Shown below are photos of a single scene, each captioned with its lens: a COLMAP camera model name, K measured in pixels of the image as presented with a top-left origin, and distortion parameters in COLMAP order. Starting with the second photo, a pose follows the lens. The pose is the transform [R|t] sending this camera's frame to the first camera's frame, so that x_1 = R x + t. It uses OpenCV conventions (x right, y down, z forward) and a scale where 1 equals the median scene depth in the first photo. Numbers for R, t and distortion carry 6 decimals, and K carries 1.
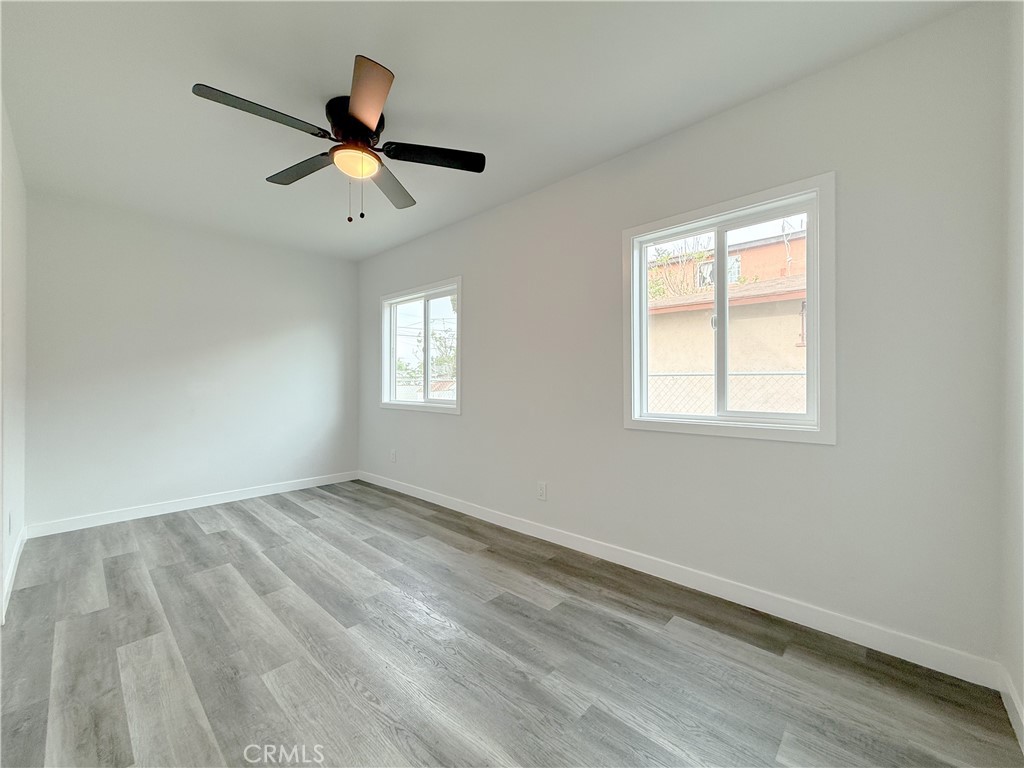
lens RADIAL K [[408.1, 0, 508.2], [0, 408.1, 380.5], [0, 0, 1]] dist [-0.002359, 0.000964]
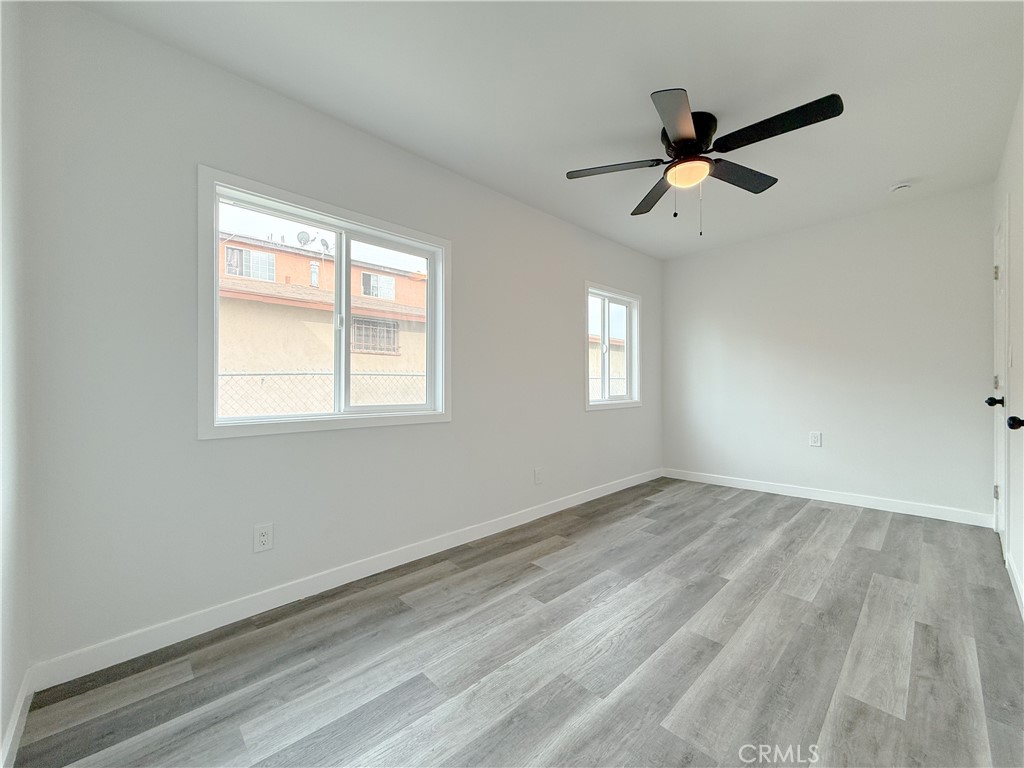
lens RADIAL K [[408.1, 0, 508.5], [0, 408.1, 384.5], [0, 0, 1]] dist [-0.002359, 0.000964]
pose [[0.058916, -0.003317, 0.998257, -1.317799], [-0.004575, 0.999983, 0.003593, 0.014064], [-0.998252, -0.004779, 0.058899, 1.267611]]
